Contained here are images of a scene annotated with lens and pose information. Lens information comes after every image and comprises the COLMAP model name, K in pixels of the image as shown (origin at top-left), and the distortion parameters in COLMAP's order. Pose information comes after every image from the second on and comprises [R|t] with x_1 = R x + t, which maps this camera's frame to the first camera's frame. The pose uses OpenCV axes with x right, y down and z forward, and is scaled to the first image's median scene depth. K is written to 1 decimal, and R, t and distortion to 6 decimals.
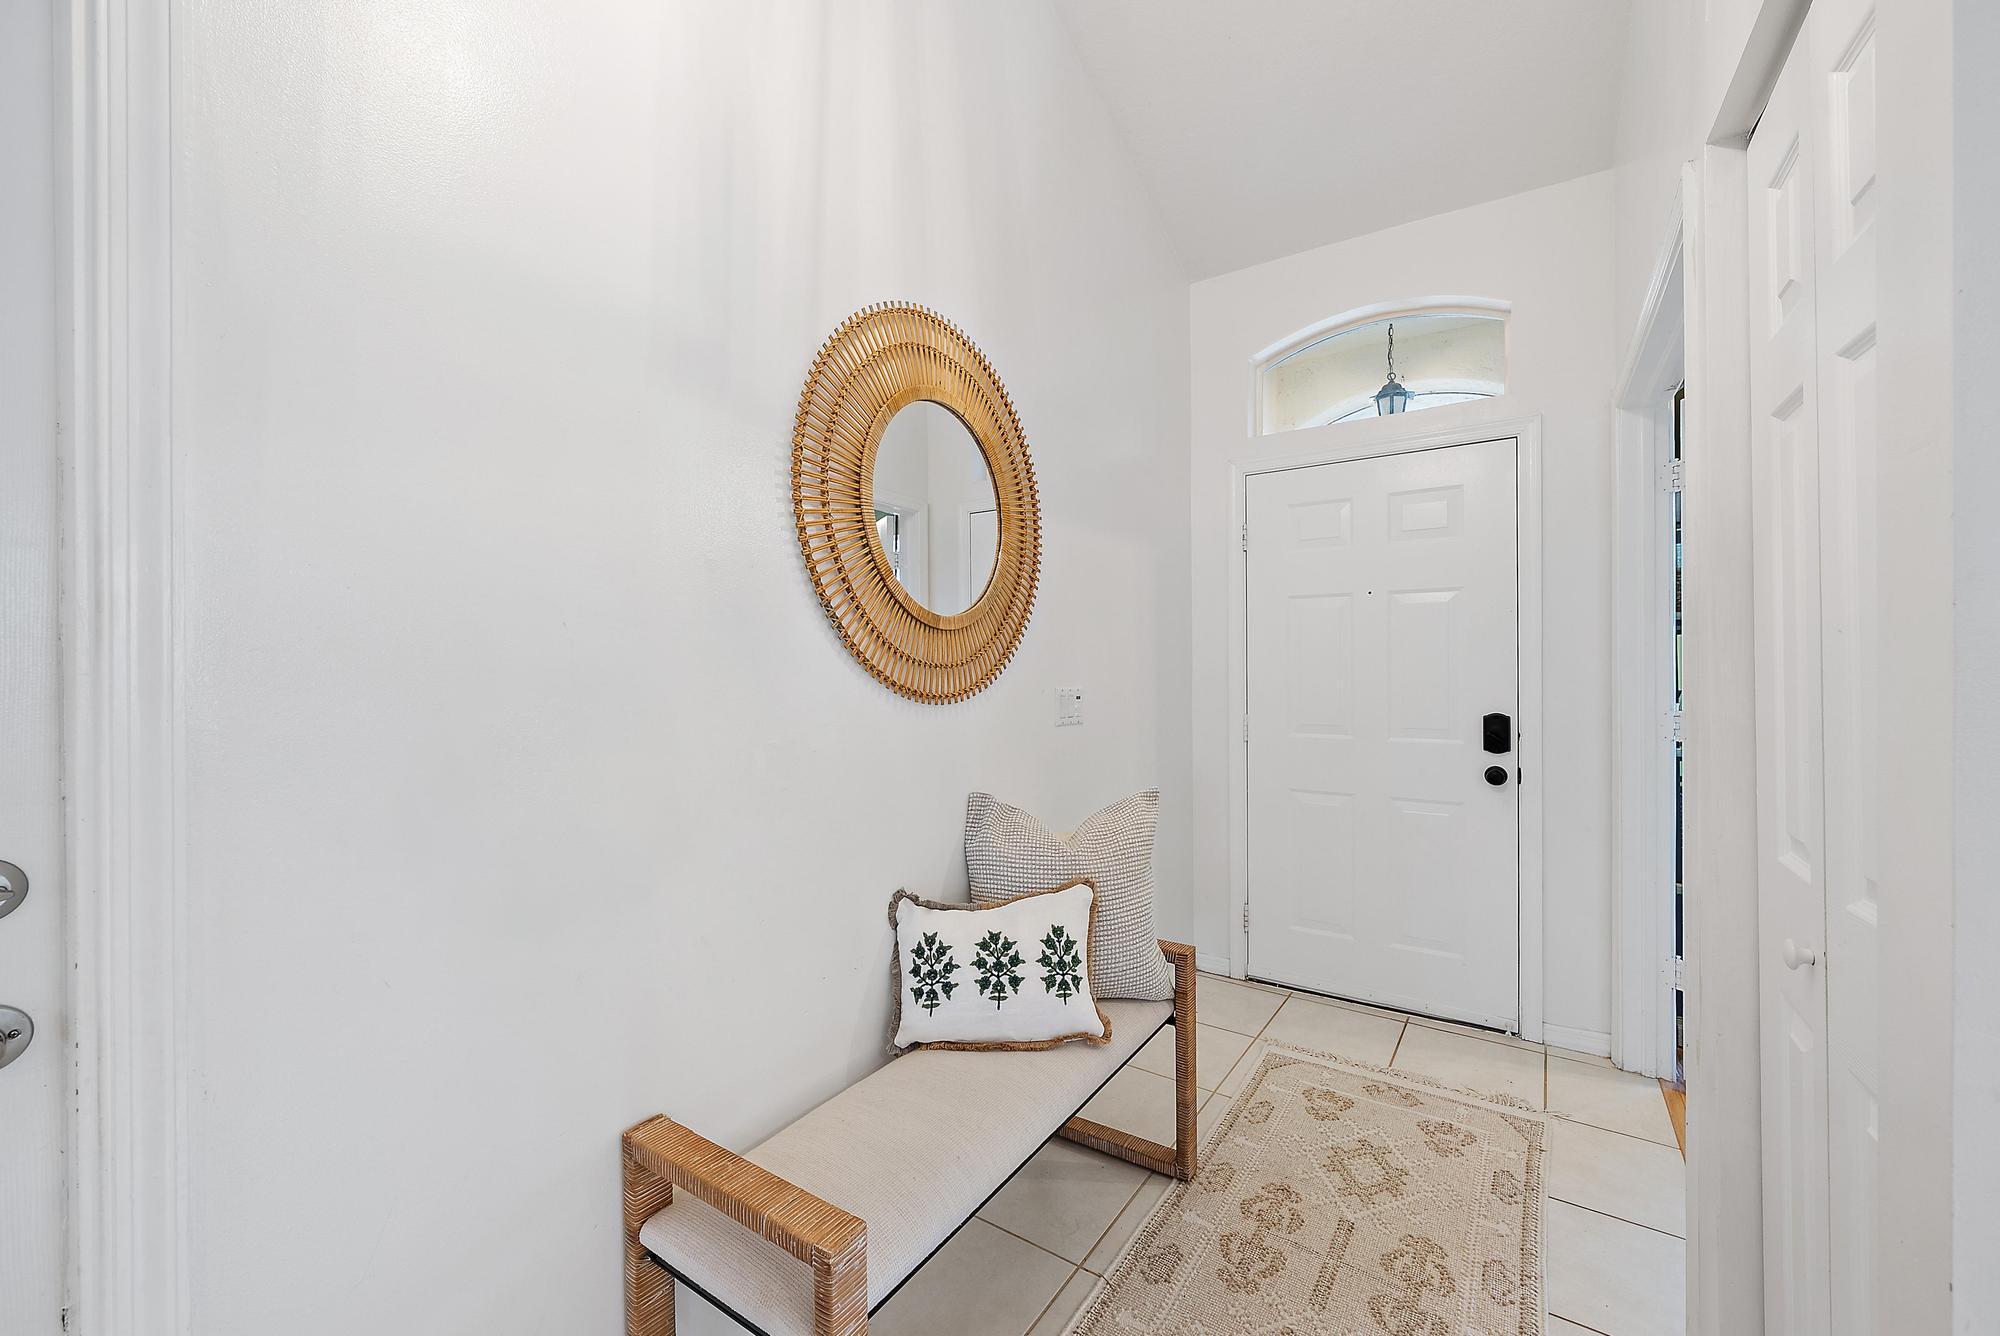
lens RADIAL K [[783.0, 0, 1013.1], [0, 783.0, 662.7], [0, 0, 1]] dist [0.000577, -0.000386]
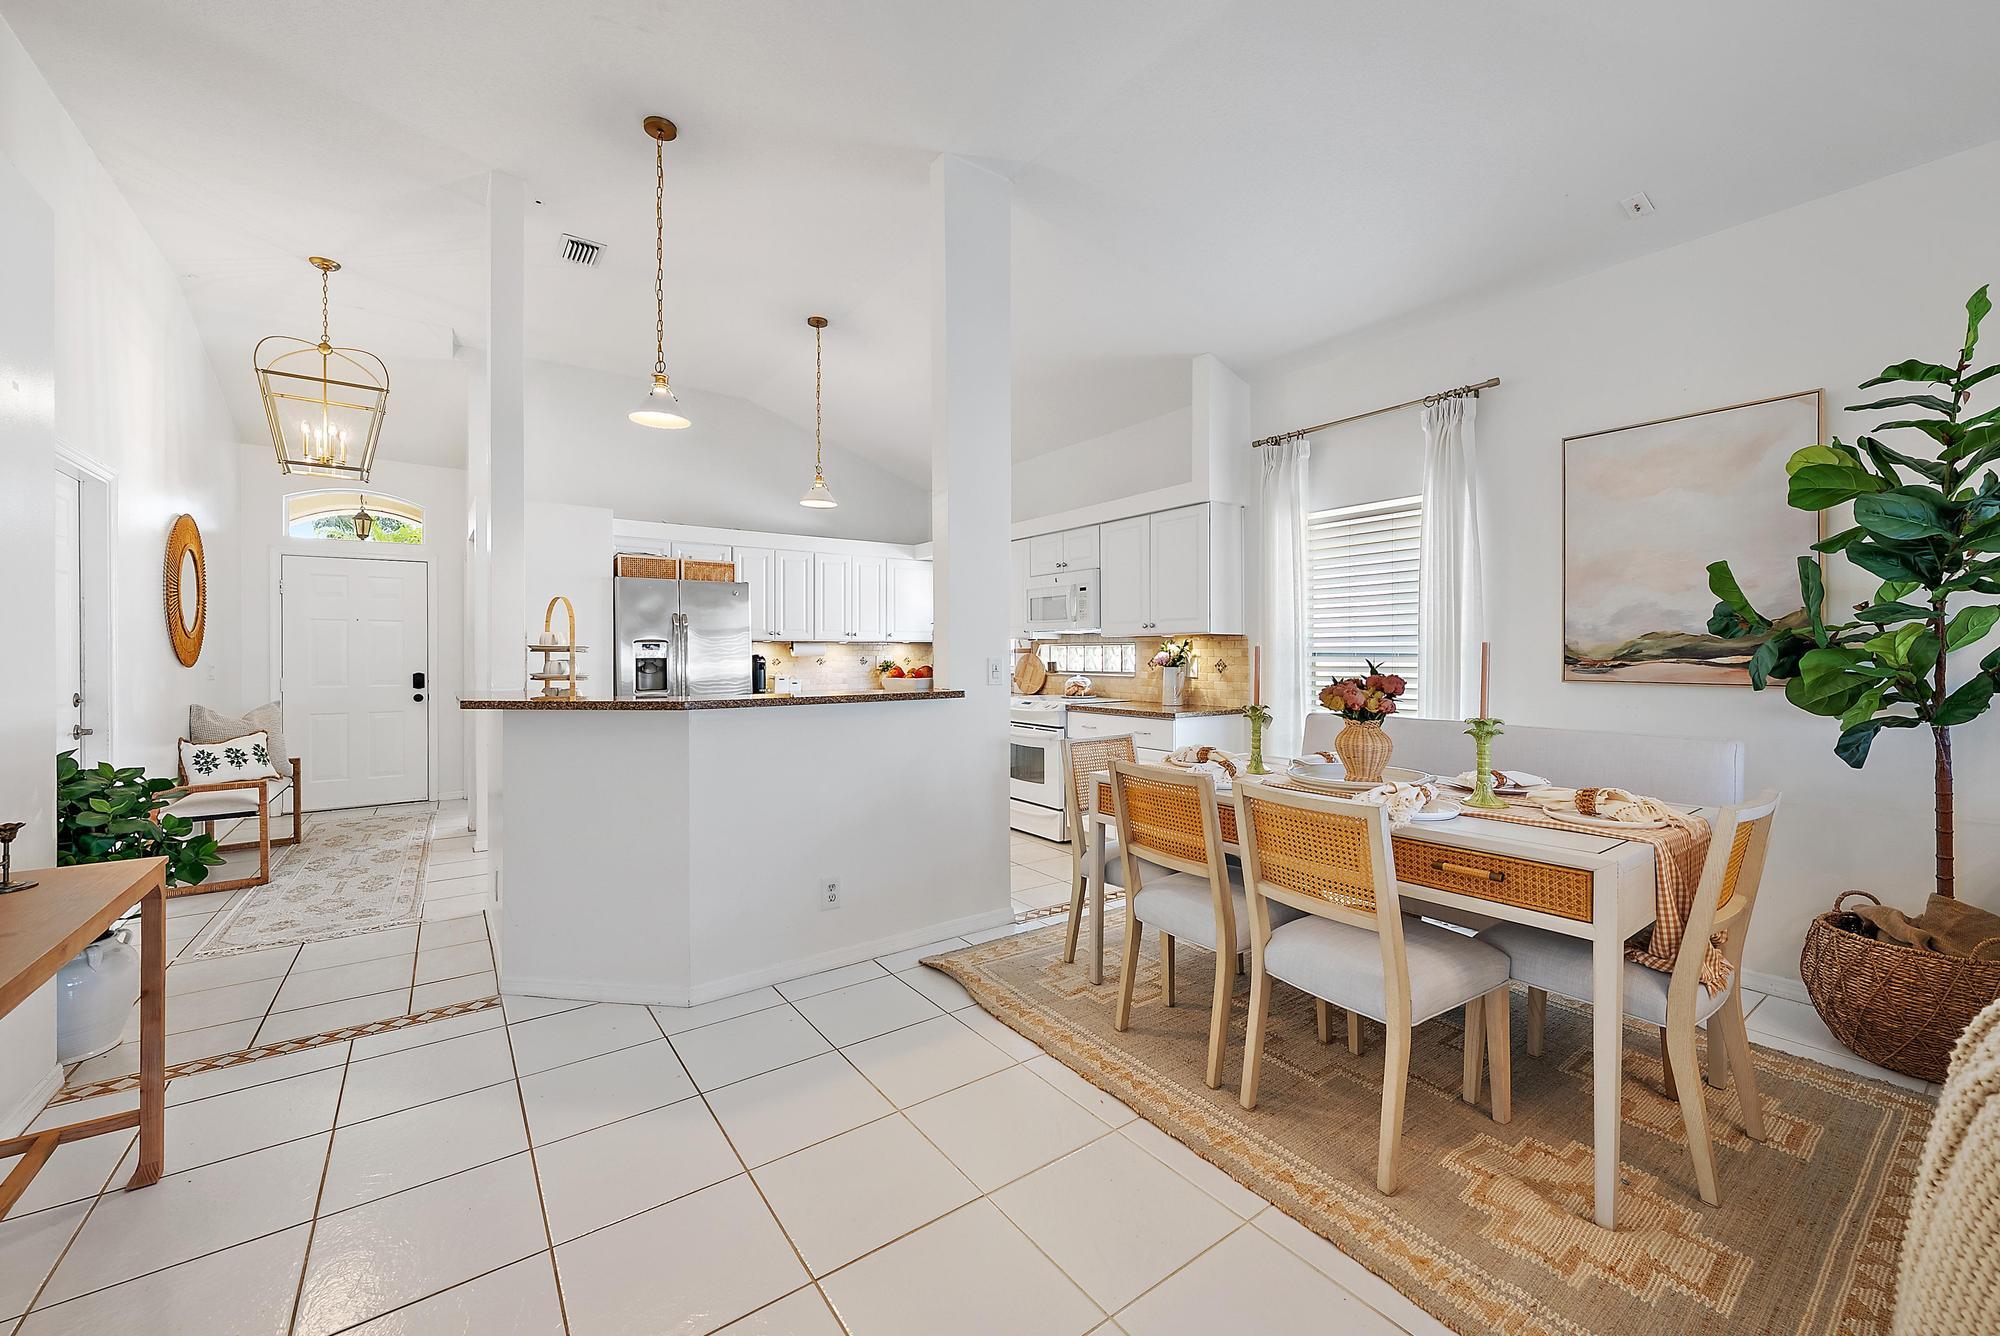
lens RADIAL K [[783.0, 0, 1003.5], [0, 783.0, 660.4], [0, 0, 1]] dist [0.000577, -0.000386]
pose [[0.360644, -0.001642, 0.932702, -1.556663], [-0.005112, 0.999980, 0.003737, 0.008601], [-0.932690, -0.006115, 0.360628, -2.456447]]
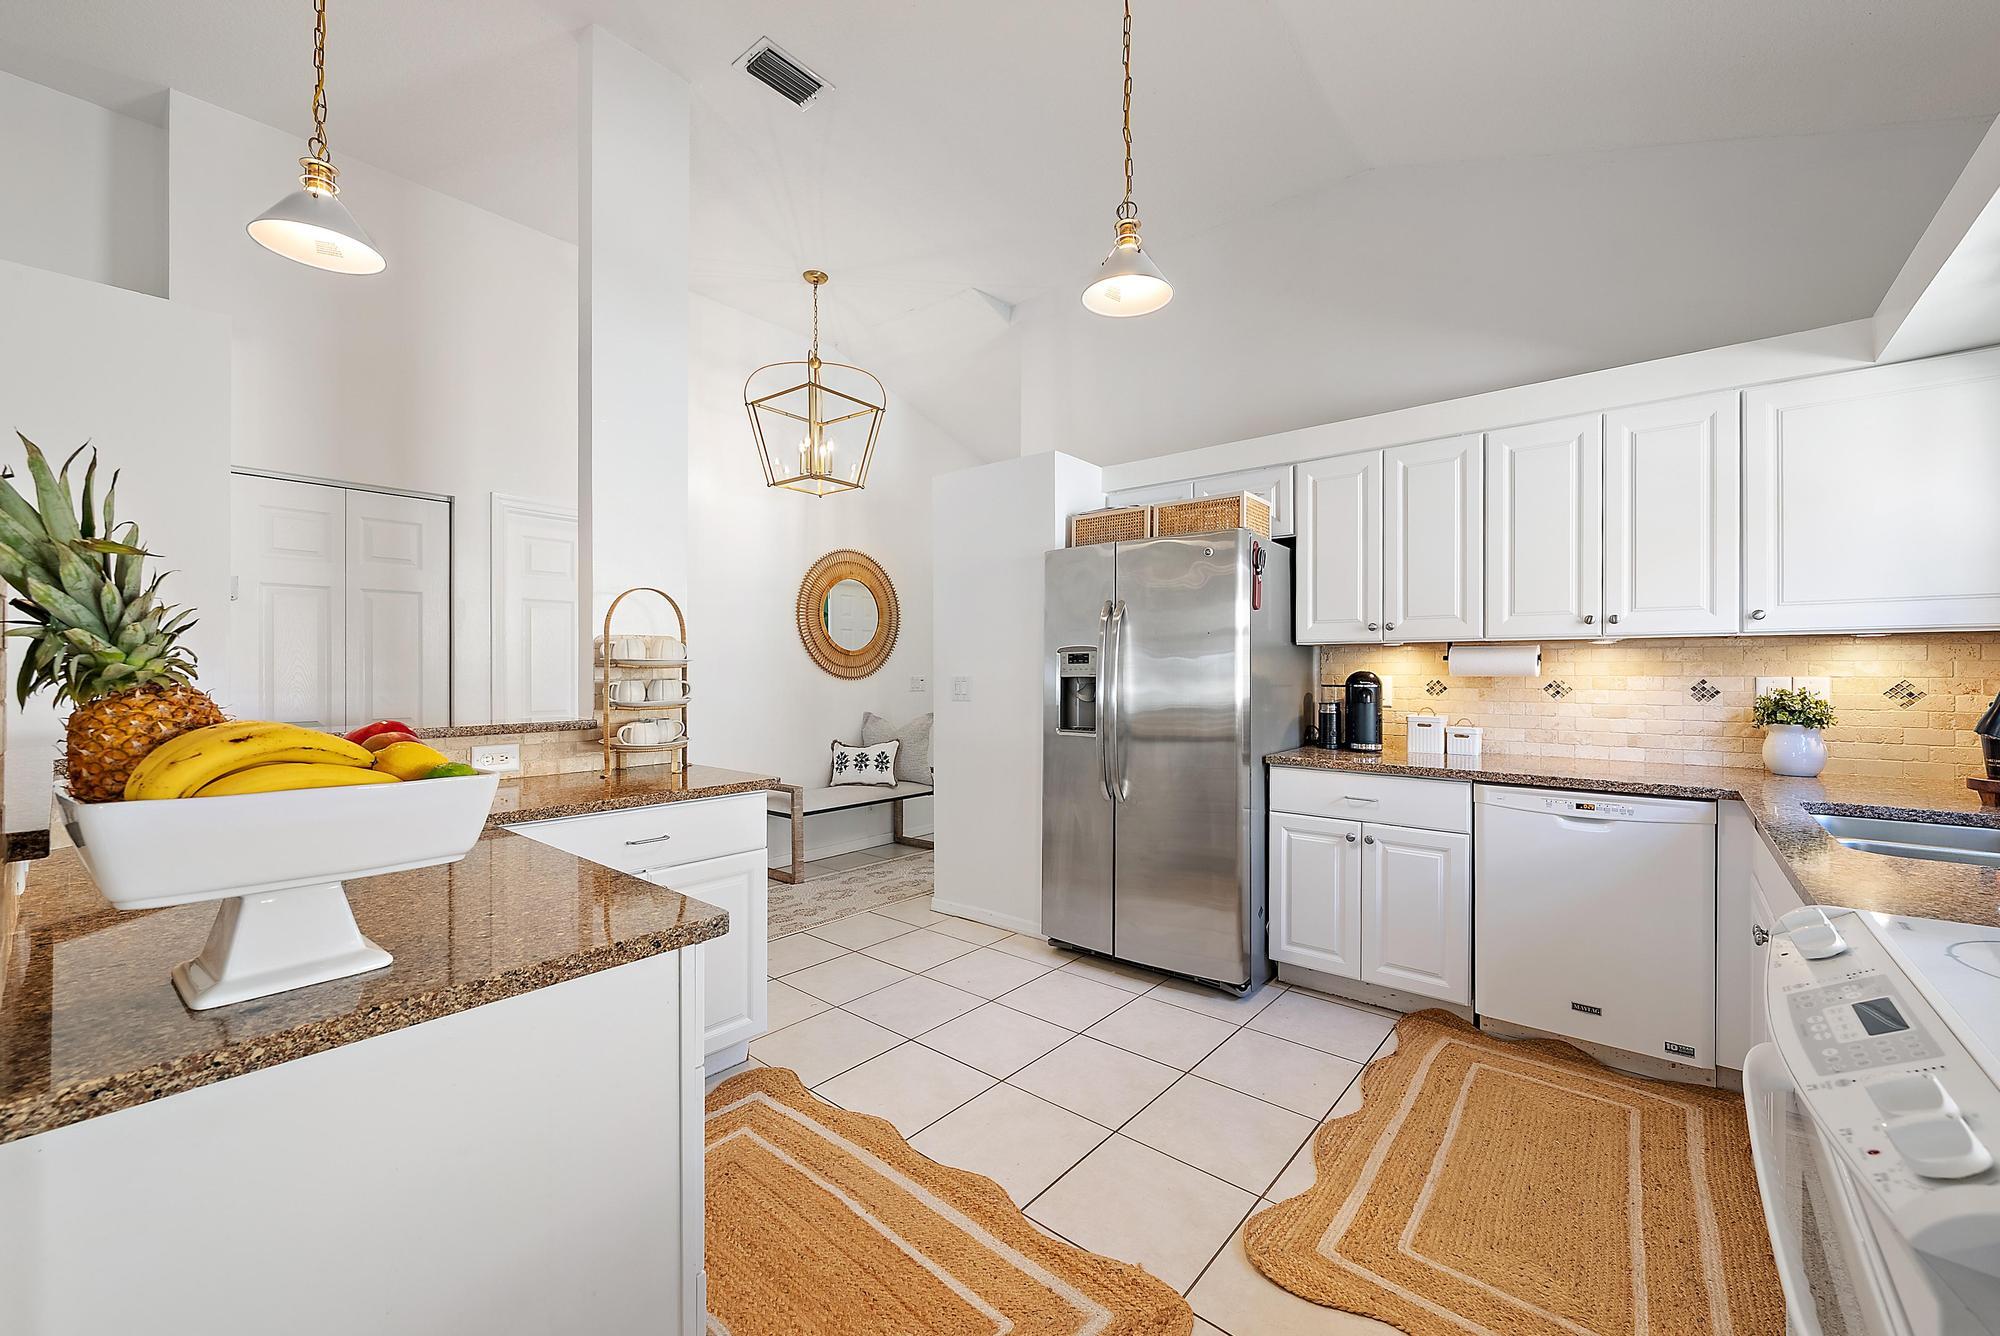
lens RADIAL K [[783.0, 0, 1005.5], [0, 783.0, 667.2], [0, 0, 1]] dist [0.000577, -0.000386]
pose [[0.991478, 0.004705, -0.130189, 0.903008], [-0.003774, 0.999966, 0.007398, -0.020421], [0.130219, -0.006844, 0.991462, -1.931407]]
